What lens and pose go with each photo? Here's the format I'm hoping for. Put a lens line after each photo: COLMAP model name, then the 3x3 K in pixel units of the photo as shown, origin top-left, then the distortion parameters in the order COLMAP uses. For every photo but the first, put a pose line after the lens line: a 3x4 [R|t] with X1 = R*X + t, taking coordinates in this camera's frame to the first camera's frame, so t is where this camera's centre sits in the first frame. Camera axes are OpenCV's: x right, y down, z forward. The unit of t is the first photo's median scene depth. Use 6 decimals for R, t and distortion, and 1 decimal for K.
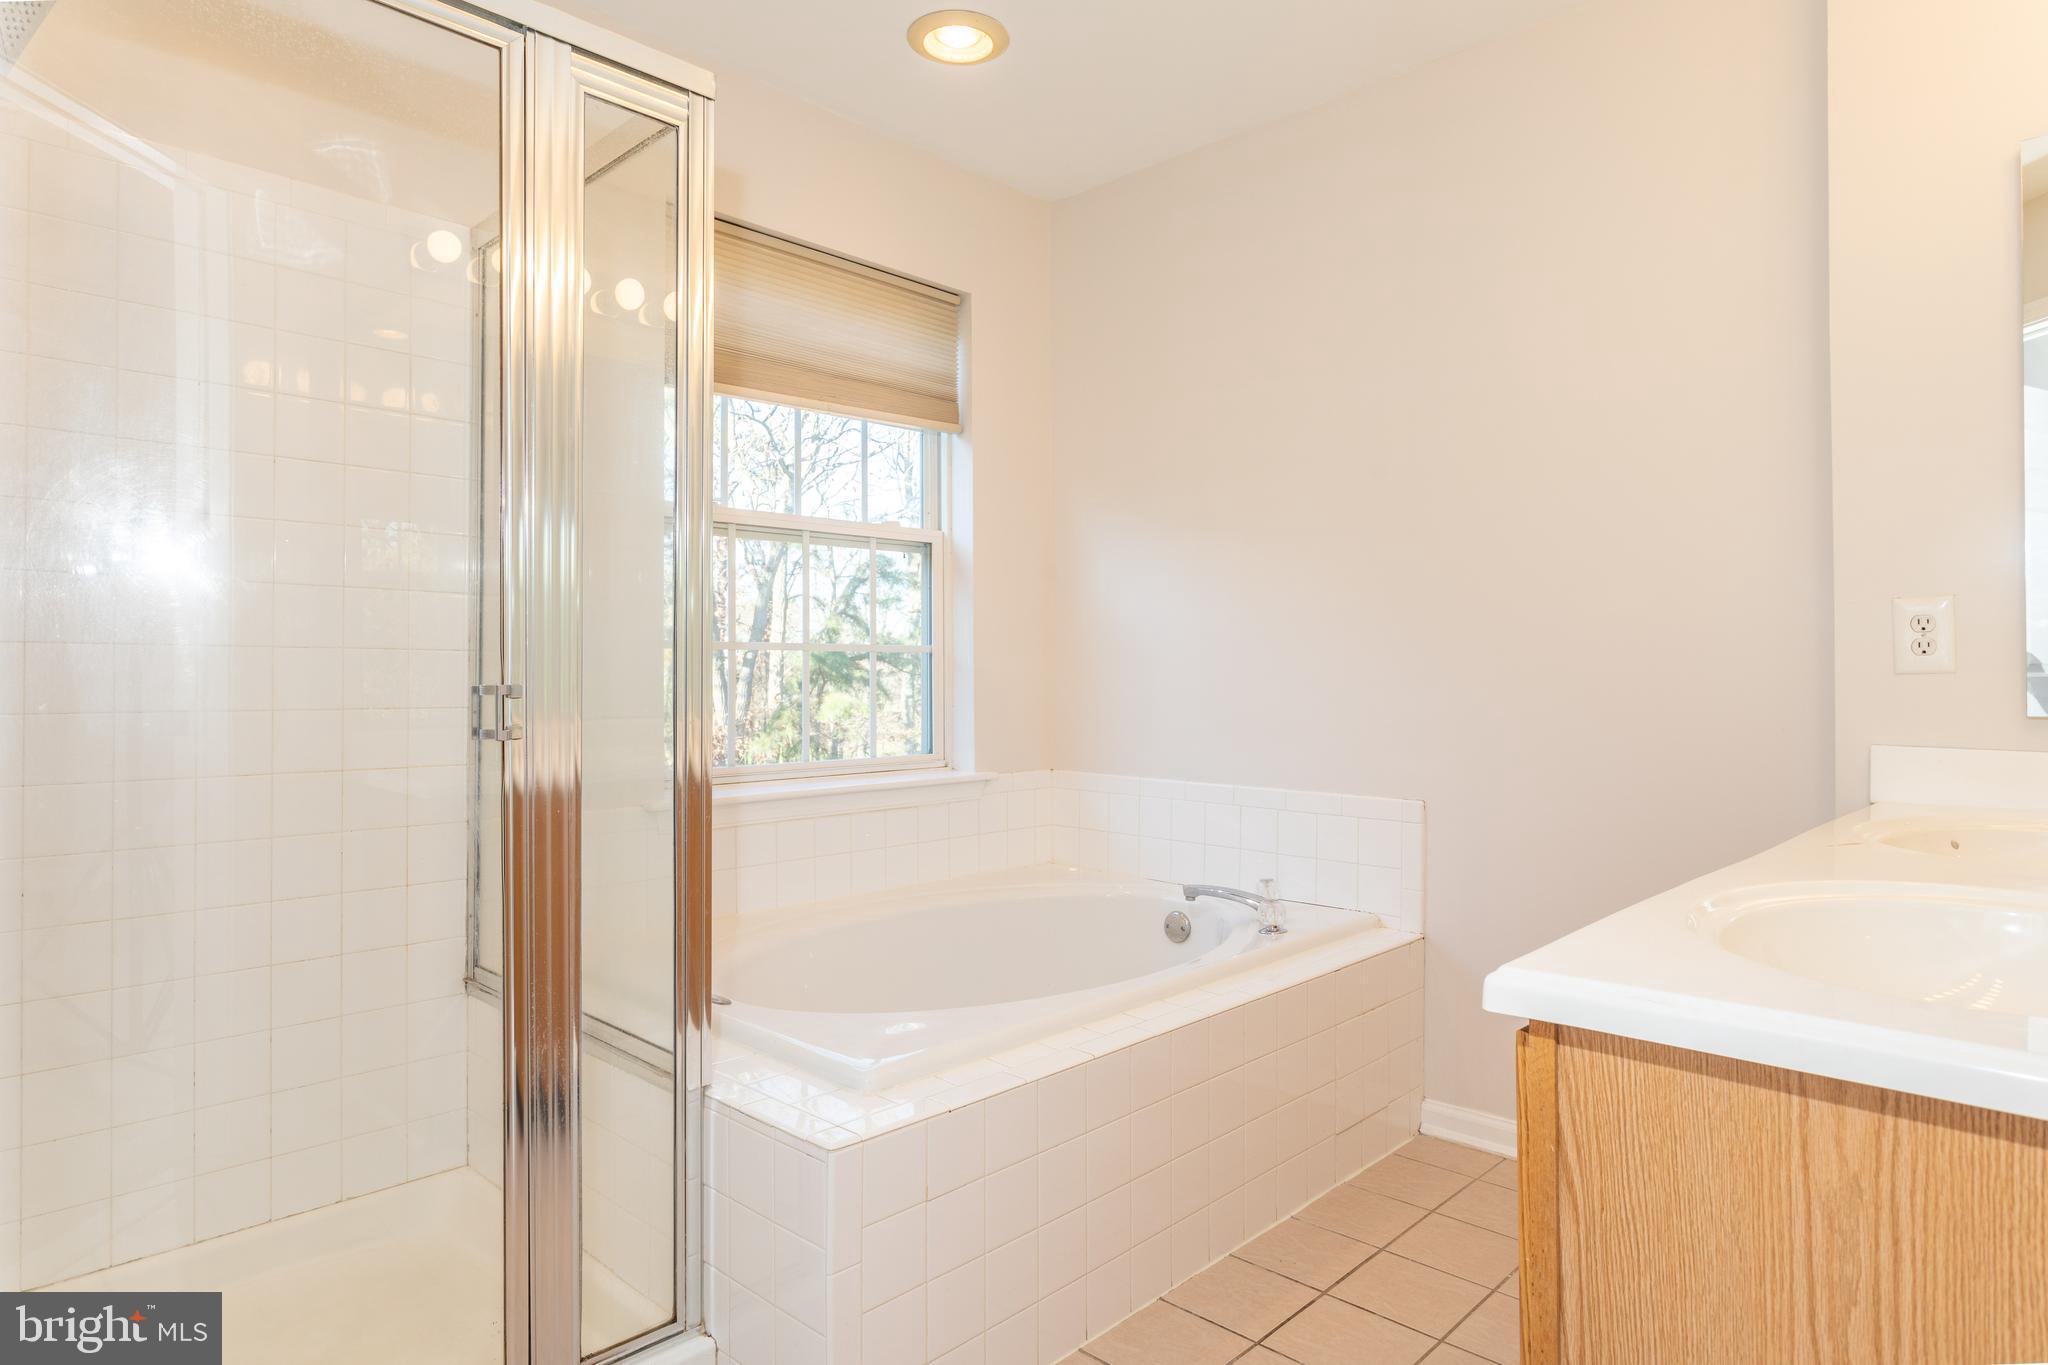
lens RADIAL K [[1173.5, 0, 1026.2], [0, 1173.5, 665.2], [0, 0, 1]] dist [-0.012698, 0.003189]
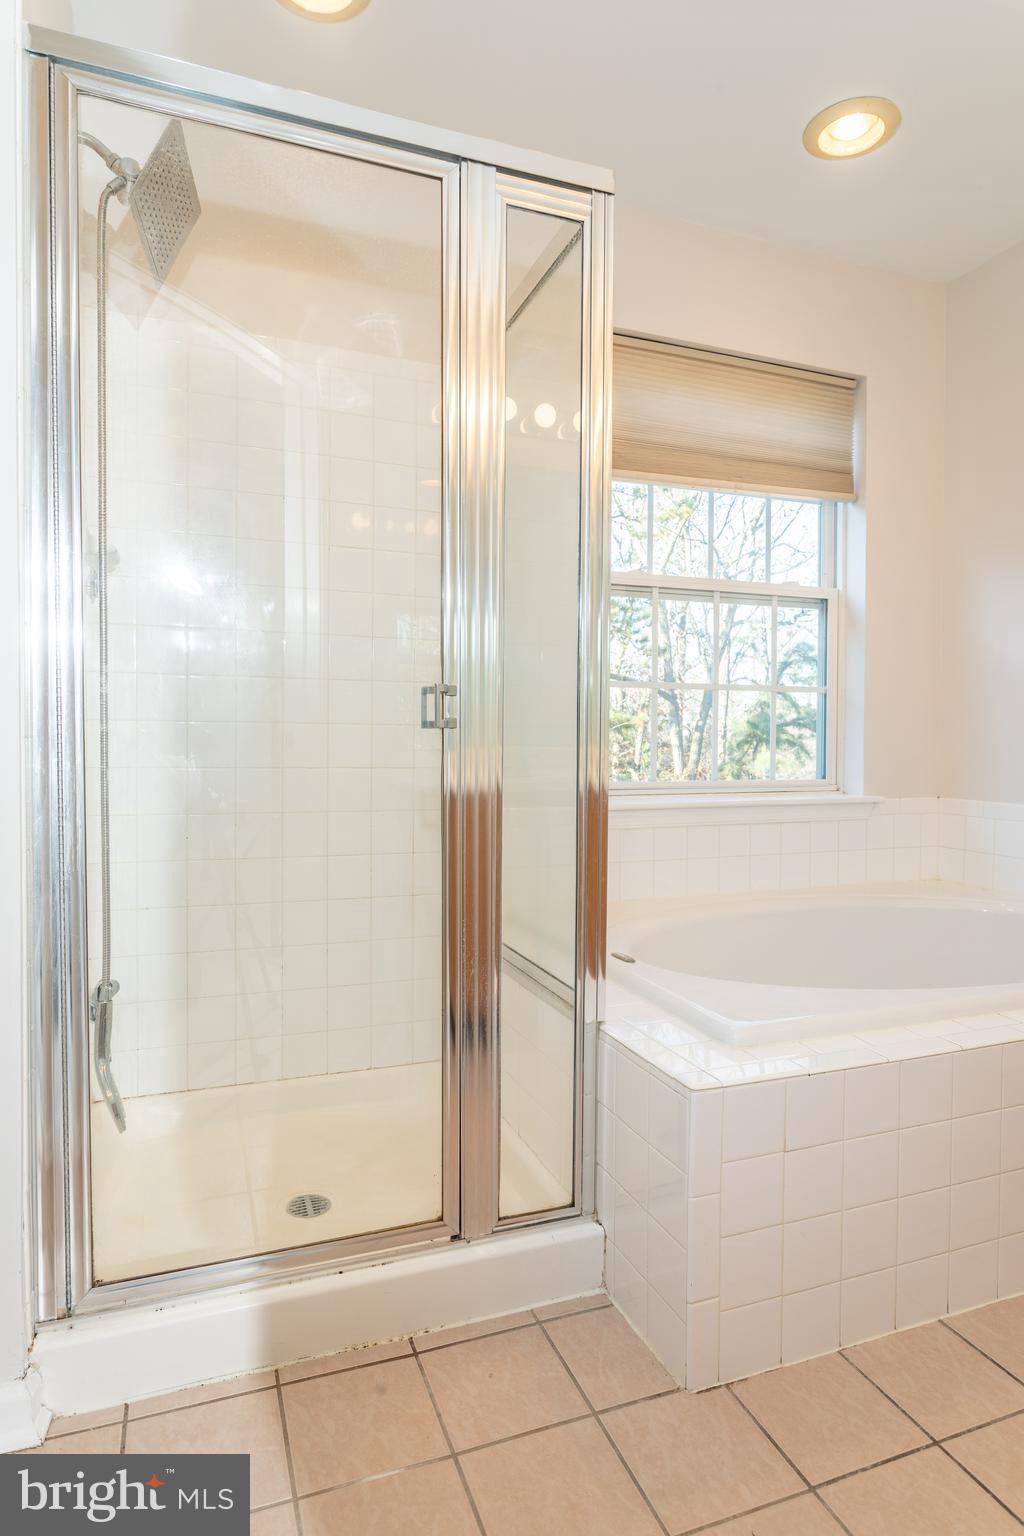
lens RADIAL K [[880.1, 0, 508.9], [0, 880.1, 763.3], [0, 0, 1]] dist [-0.012698, 0.003189]
pose [[0.901063, 0.017705, -0.433327, 0.017546], [-0.002647, 0.999372, 0.035330, 0.033902], [0.433680, -0.030687, 0.900544, 0.082486]]
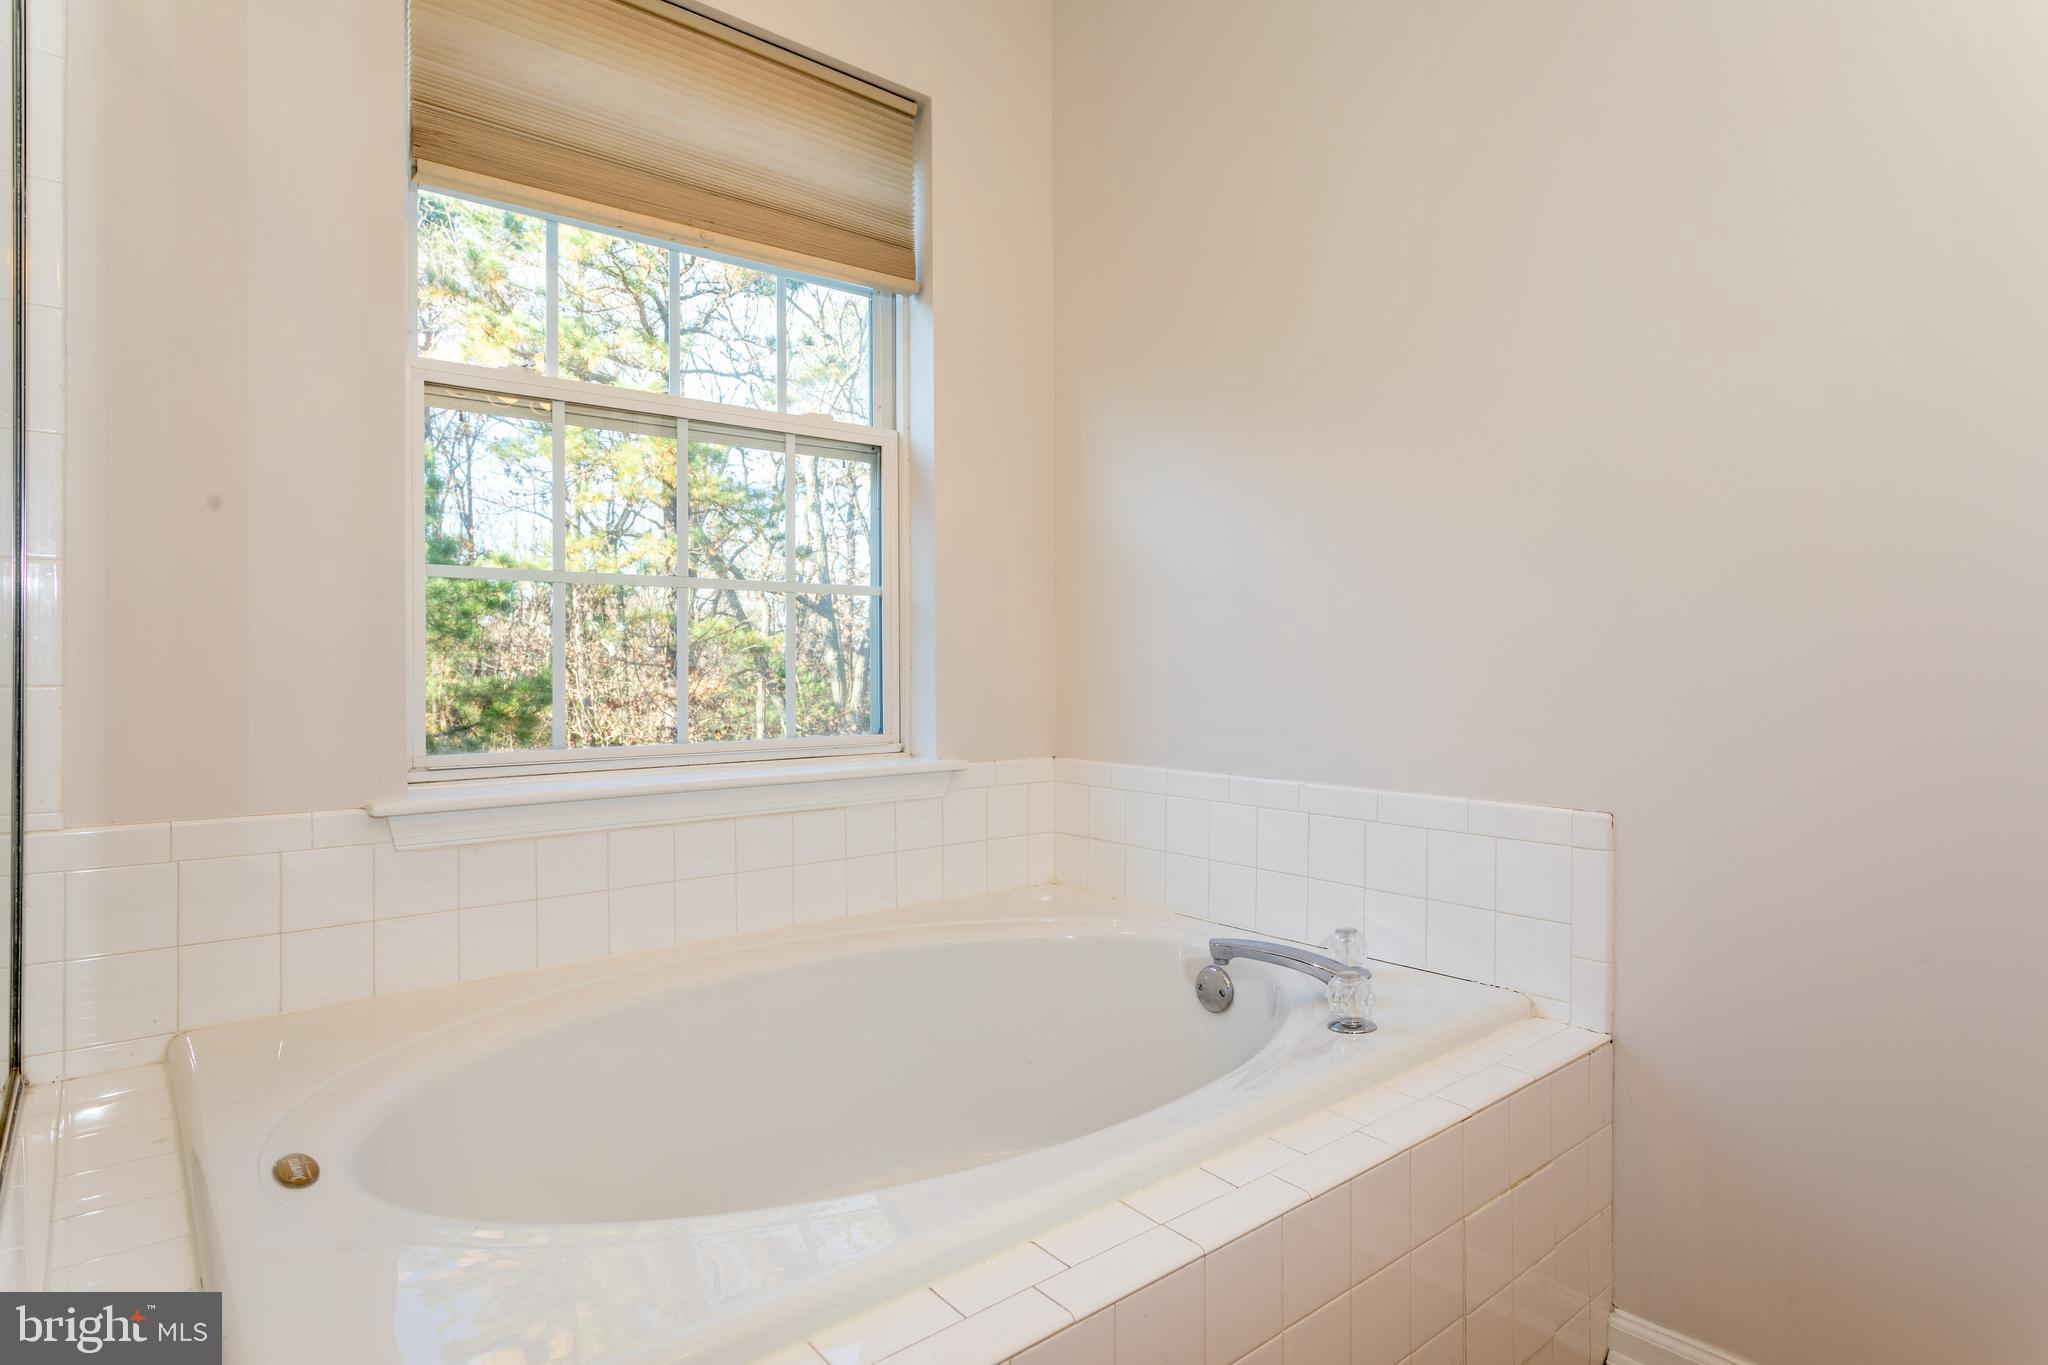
lens RADIAL K [[1099.1, 0, 1030.3], [0, 1099.1, 674.8], [0, 0, 1]] dist [-0.012399, -0.000396]
pose [[0.994604, -0.005435, -0.103606, 0.094133], [0.007150, 0.999843, 0.016185, 0.032168], [0.103501, -0.016838, 0.994487, 0.380409]]
